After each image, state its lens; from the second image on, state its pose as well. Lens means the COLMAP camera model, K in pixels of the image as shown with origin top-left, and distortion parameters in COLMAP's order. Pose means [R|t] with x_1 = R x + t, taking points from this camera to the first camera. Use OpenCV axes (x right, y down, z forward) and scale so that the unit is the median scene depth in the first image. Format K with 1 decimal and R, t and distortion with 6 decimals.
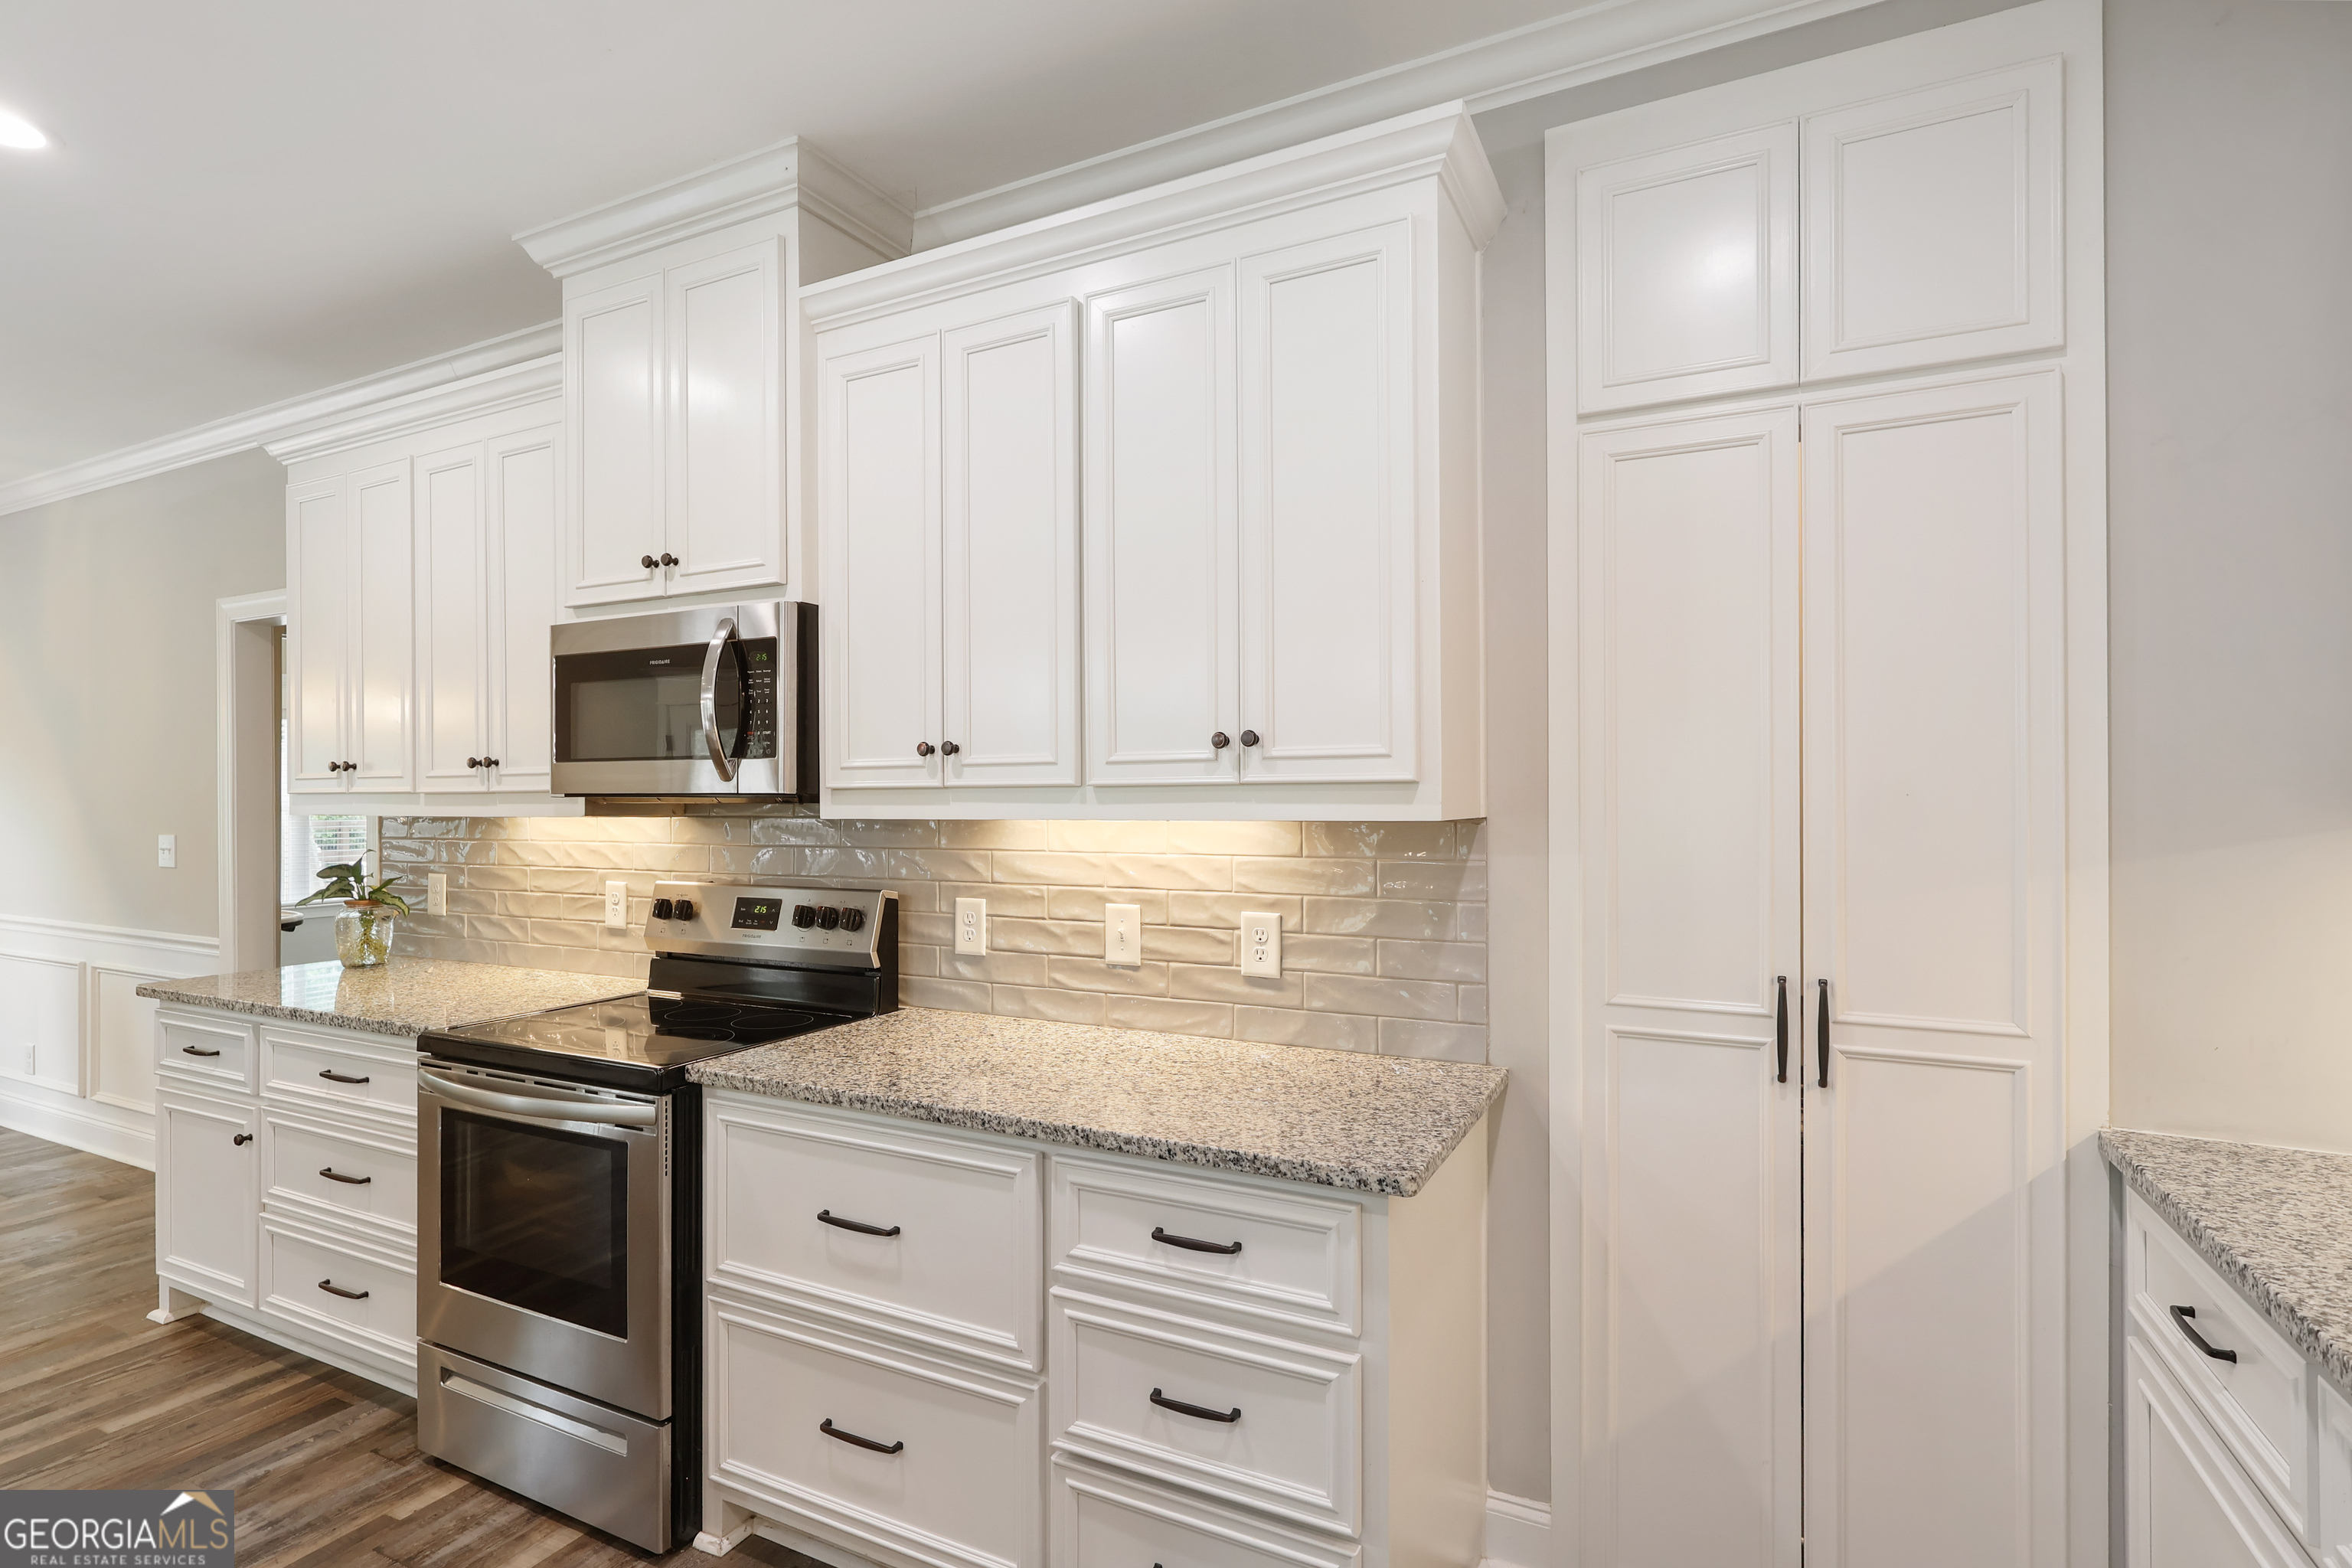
lens RADIAL K [[1131.8, 0, 1164.4], [0, 1131.8, 785.7], [0, 0, 1]] dist [0.000568, 0.000723]
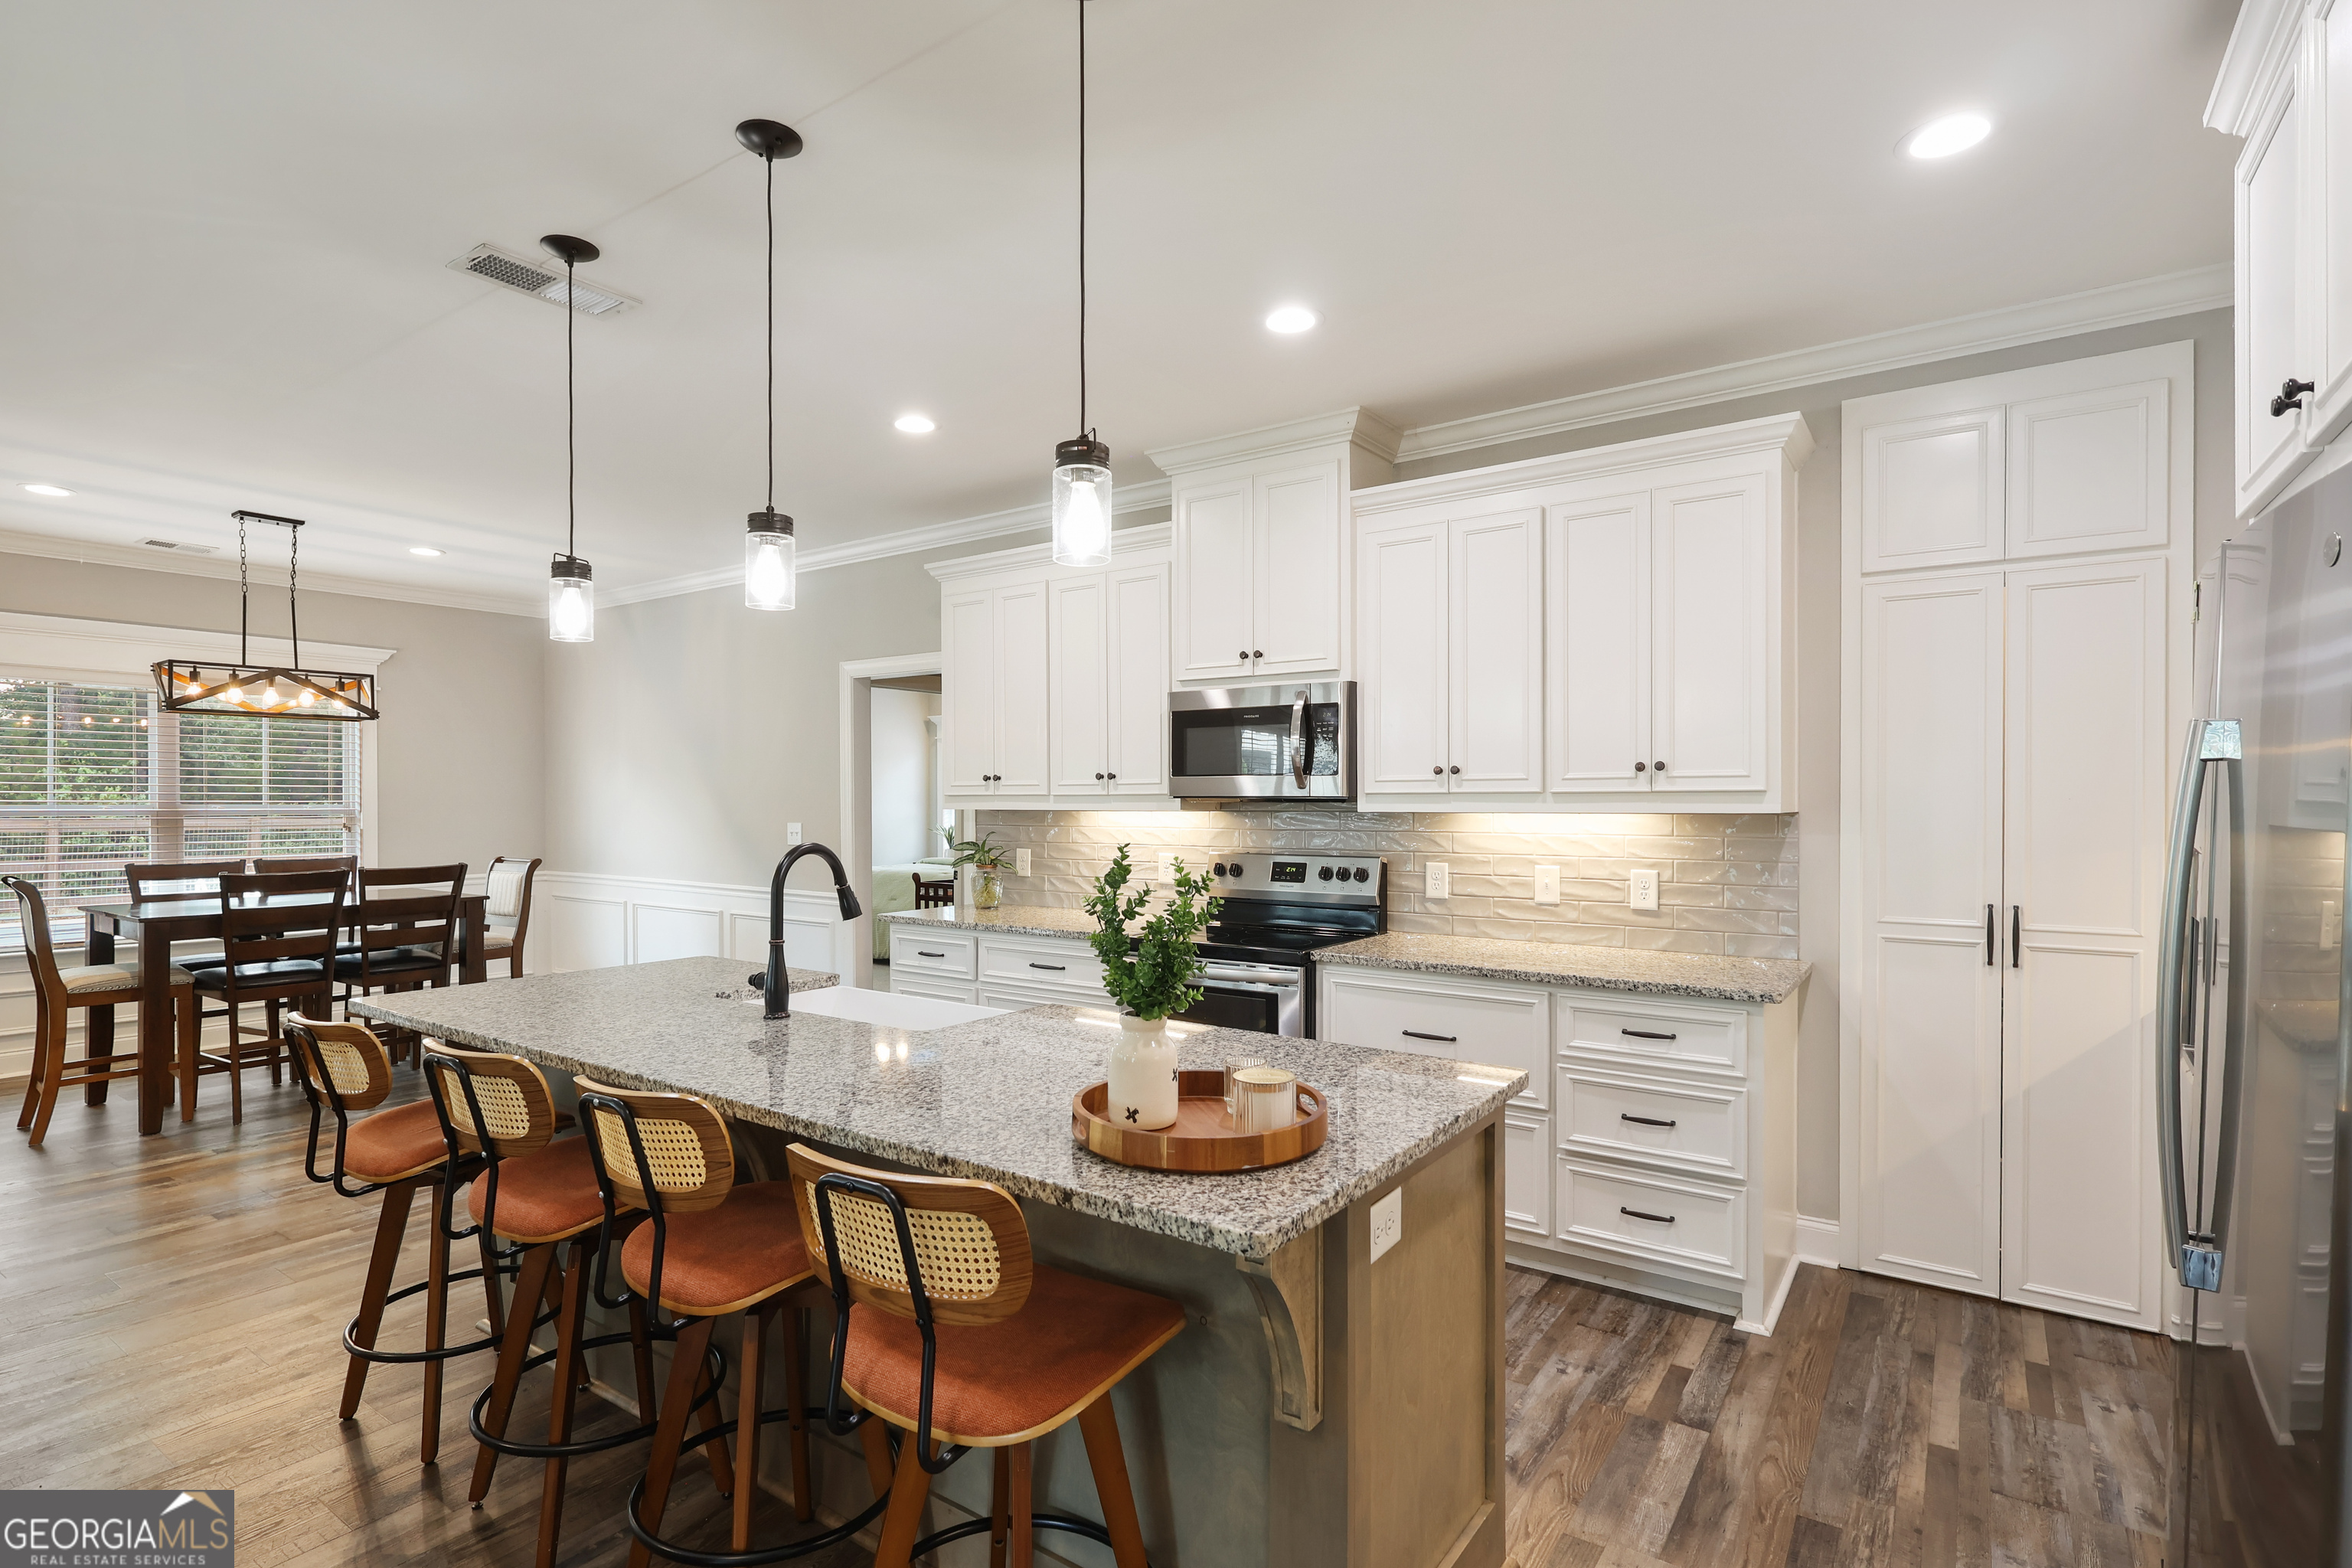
lens RADIAL K [[1131.8, 0, 1177.6], [0, 1131.8, 798.6], [0, 0, 1]] dist [0.000568, 0.000723]
pose [[0.989733, 0.002339, -0.142910, -0.350910], [-0.000653, 0.999930, 0.011838, -0.009766], [0.142928, -0.011623, 0.989665, -0.713594]]
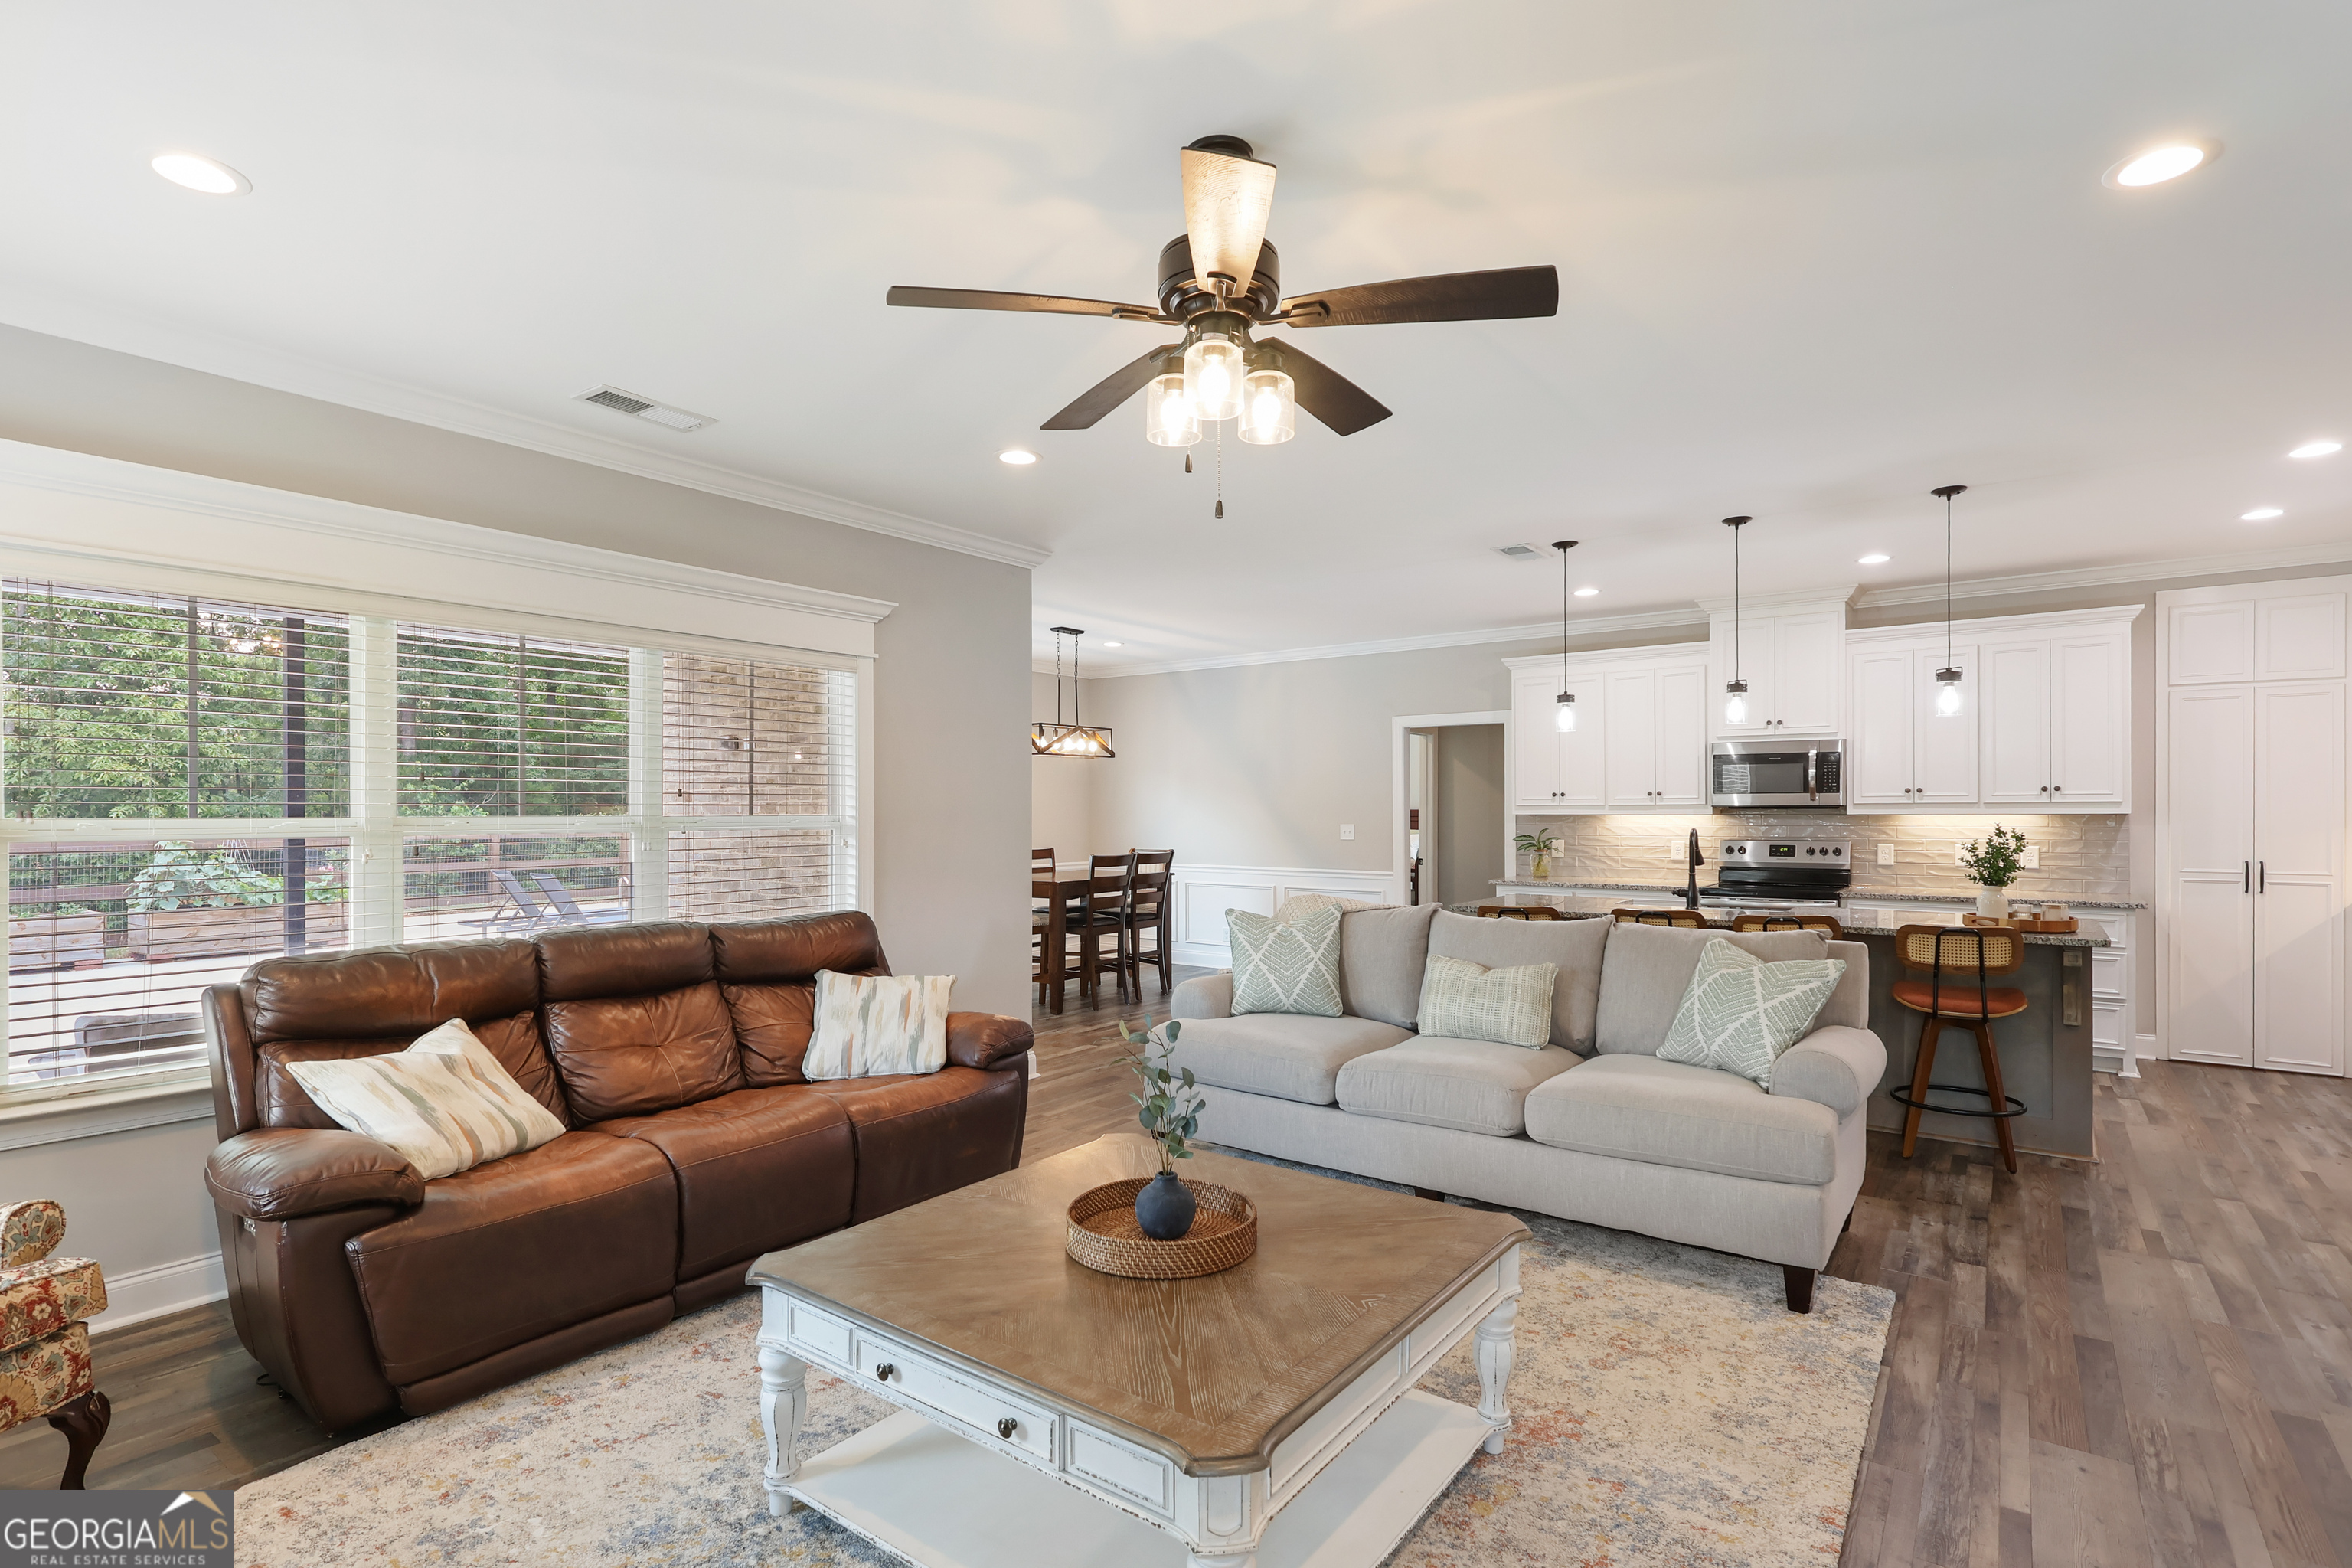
lens RADIAL K [[1131.8, 0, 1178.3], [0, 1131.8, 802.2], [0, 0, 1]] dist [0.000568, 0.000723]
pose [[0.985540, -0.001459, -0.169438, -1.588176], [0.002520, 0.999979, 0.006044, -0.024450], [0.169425, -0.006383, 0.985522, -2.248051]]
